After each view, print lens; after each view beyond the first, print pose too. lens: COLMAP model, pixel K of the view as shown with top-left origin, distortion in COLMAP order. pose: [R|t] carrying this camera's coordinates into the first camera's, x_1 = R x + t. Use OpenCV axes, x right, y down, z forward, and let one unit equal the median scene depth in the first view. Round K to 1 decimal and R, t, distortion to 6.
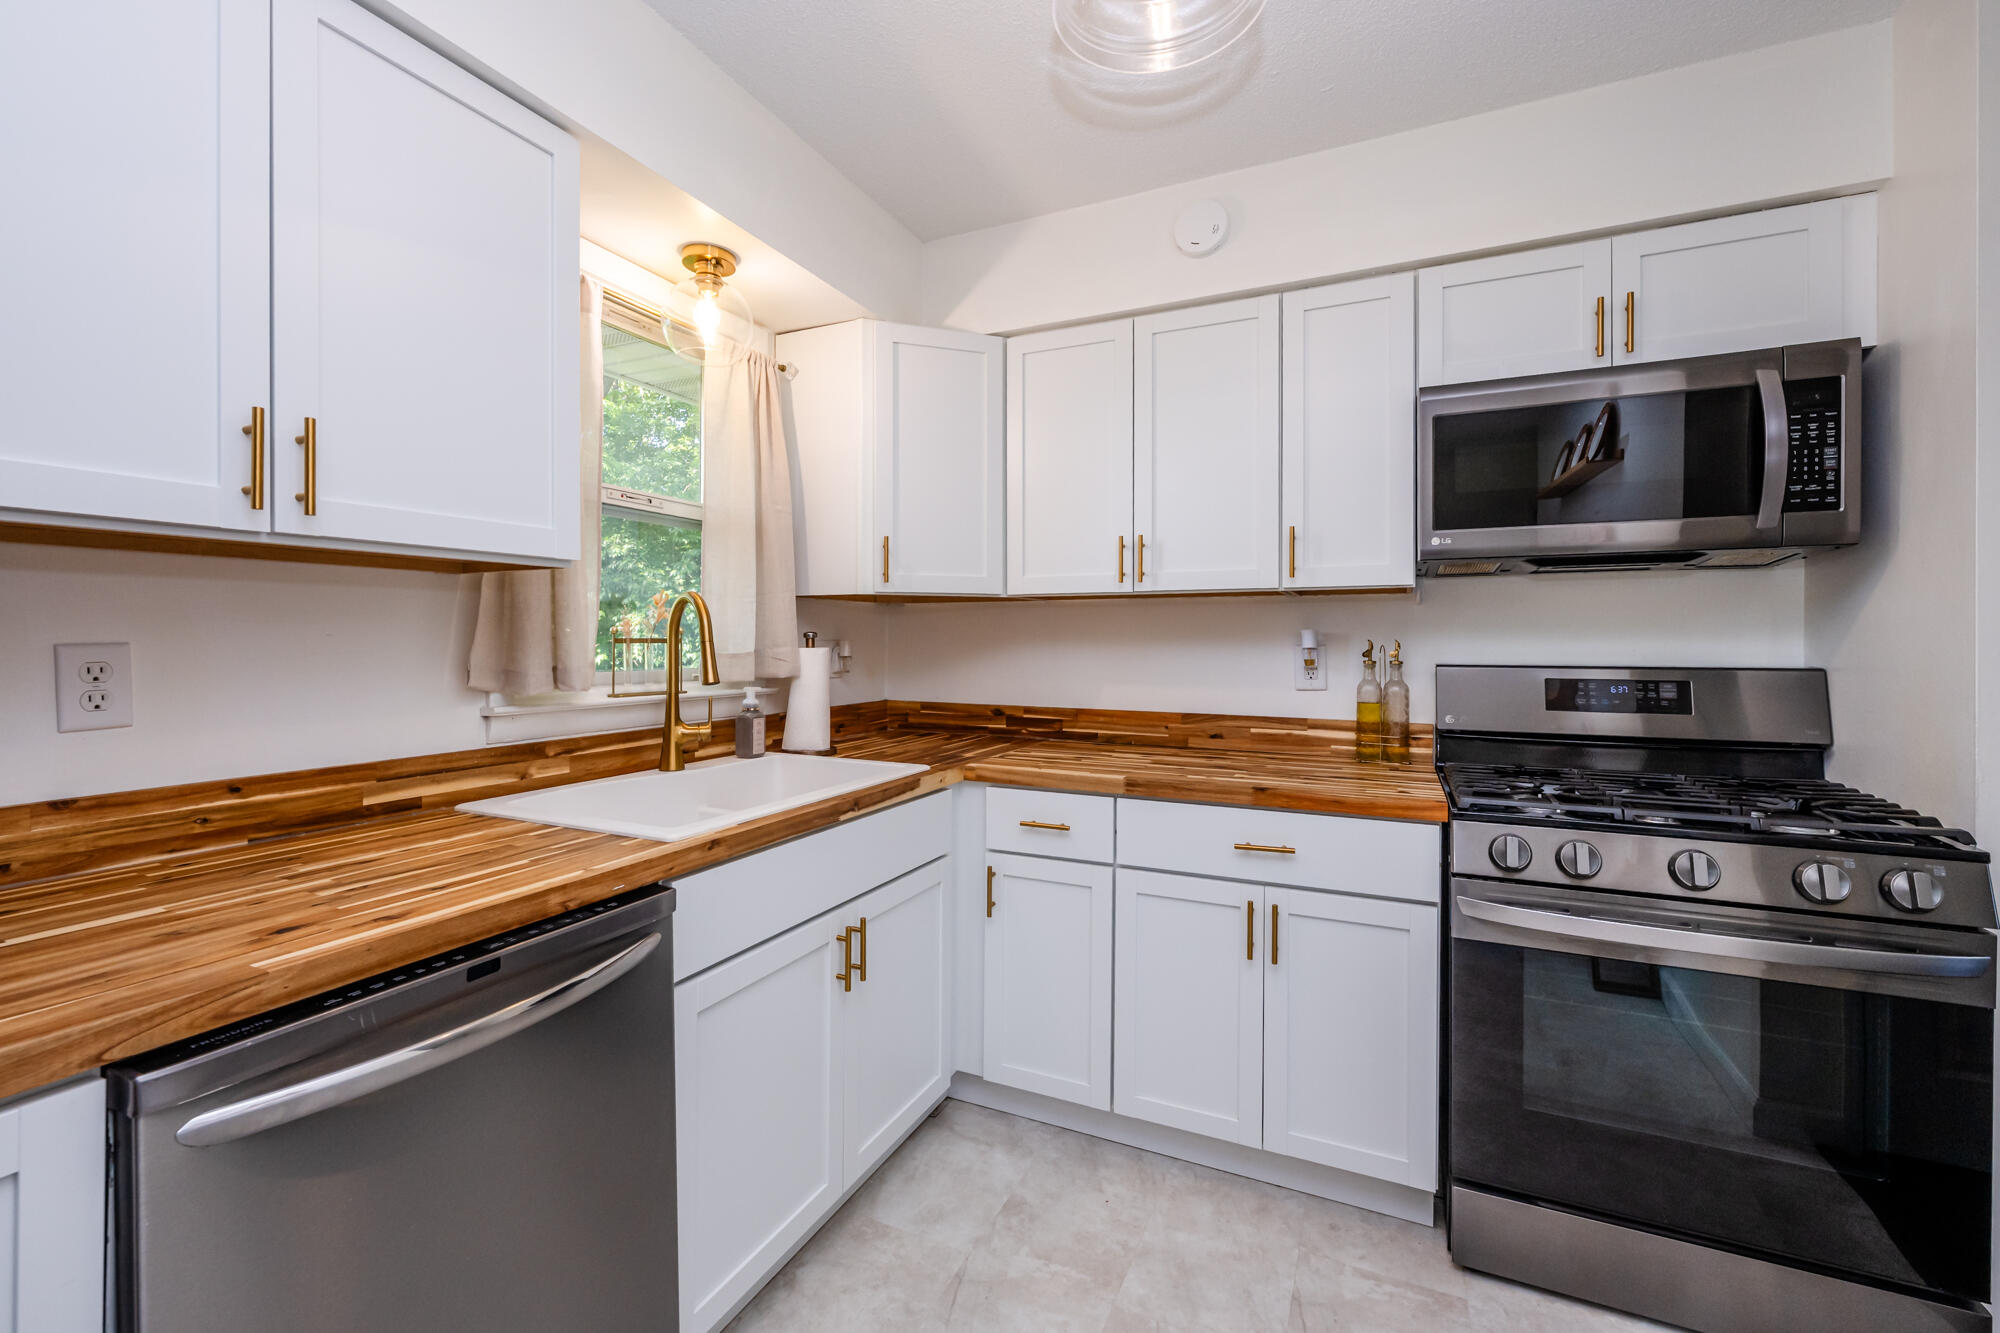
lens RADIAL K [[837.5, 0, 990.7], [0, 837.5, 662.2], [0, 0, 1]] dist [-0.002189, 0.000319]
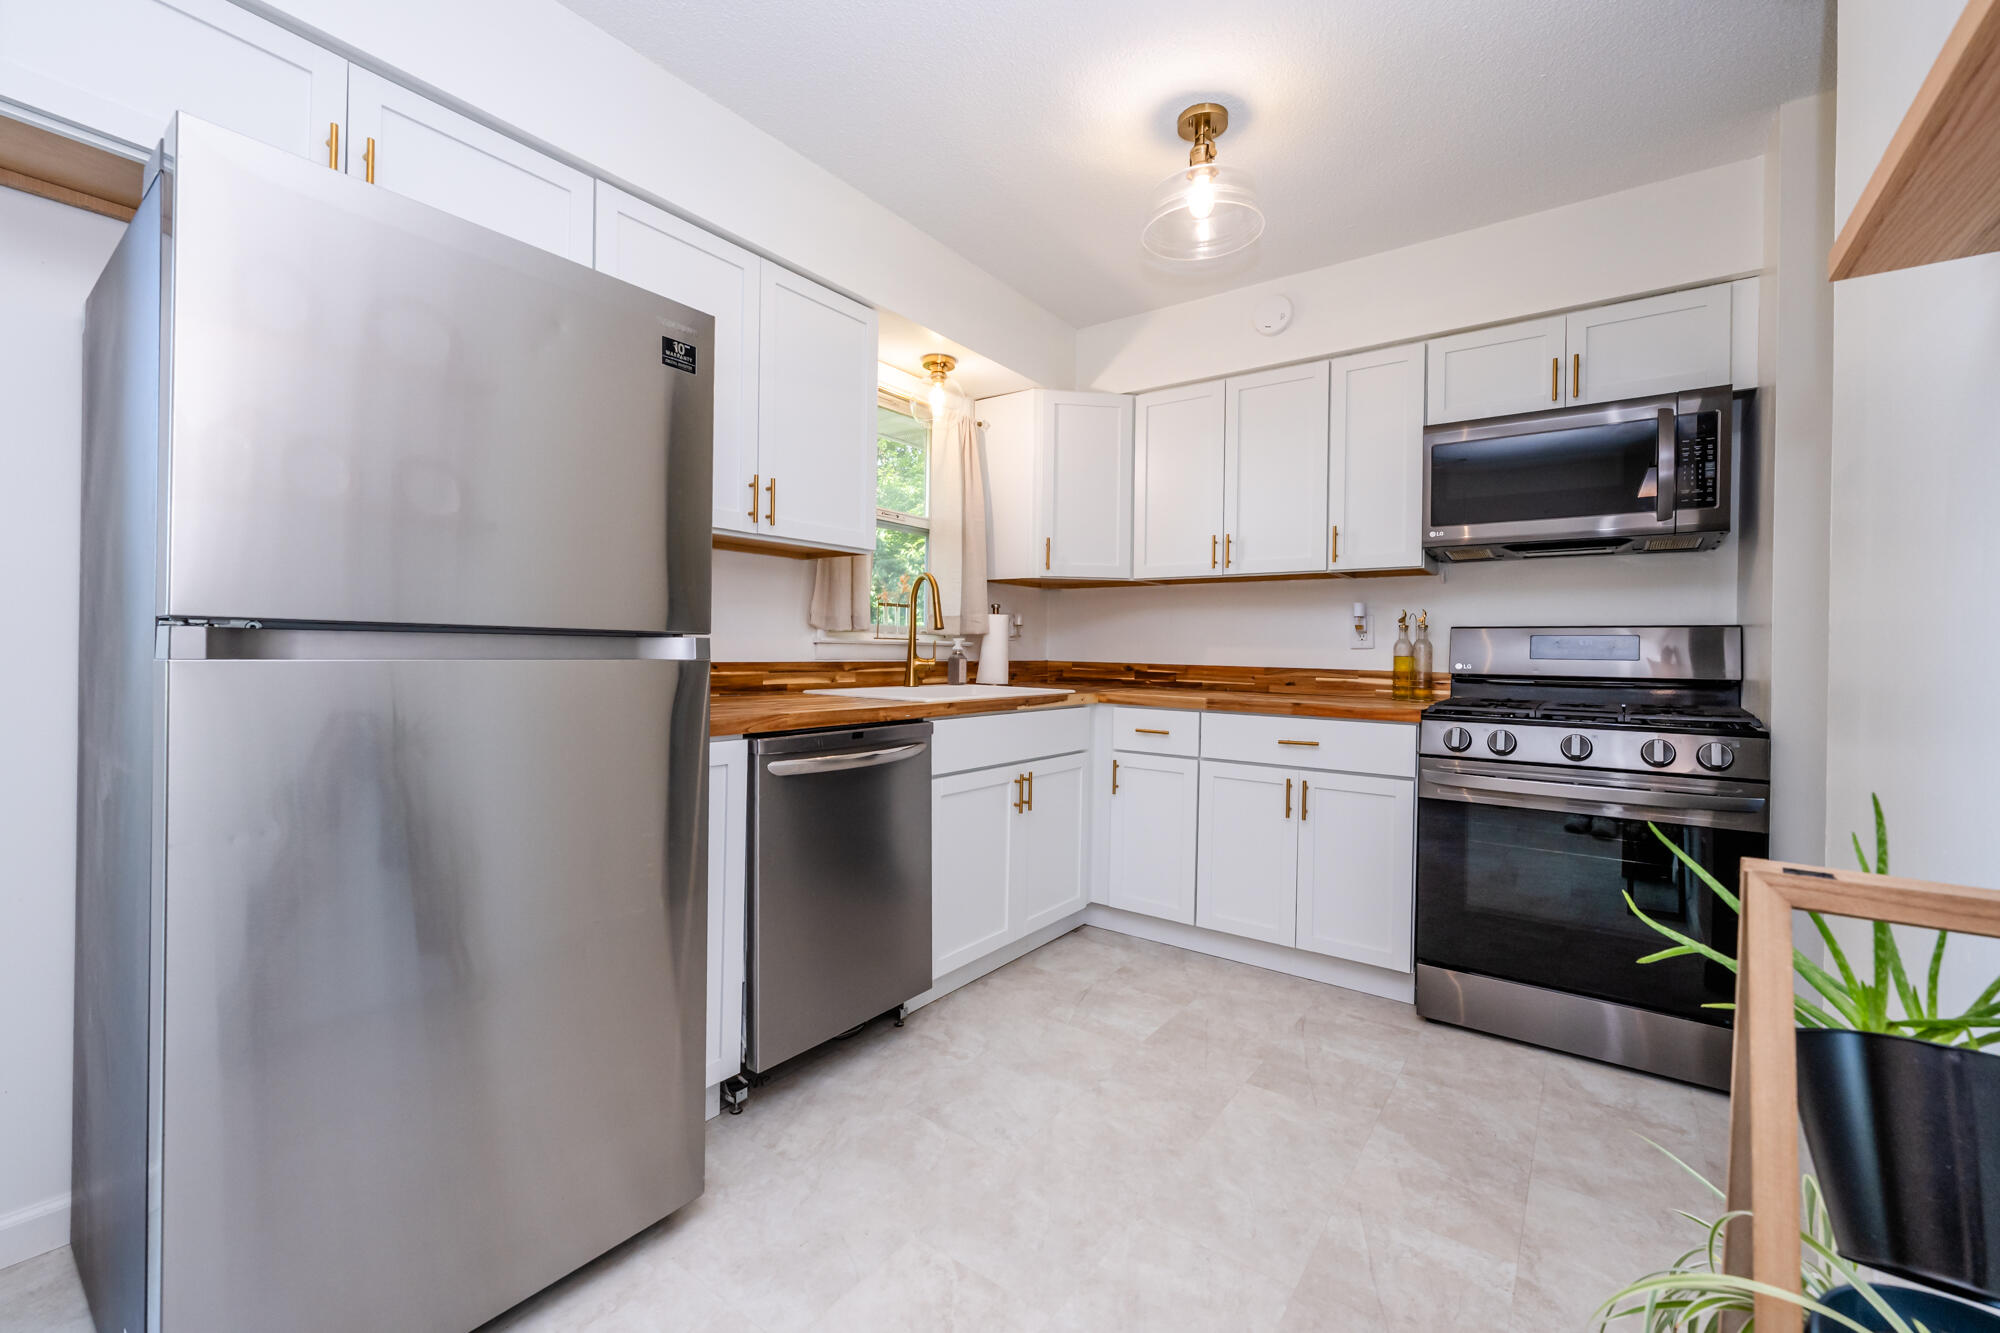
lens RADIAL K [[837.5, 0, 1010.4], [0, 837.5, 679.8], [0, 0, 1]] dist [-0.002189, 0.000319]
pose [[0.985733, 0.013987, -0.167737, 0.068365], [-0.013040, 0.999892, 0.006745, 0.103246], [0.167813, -0.004462, 0.985809, -0.526760]]
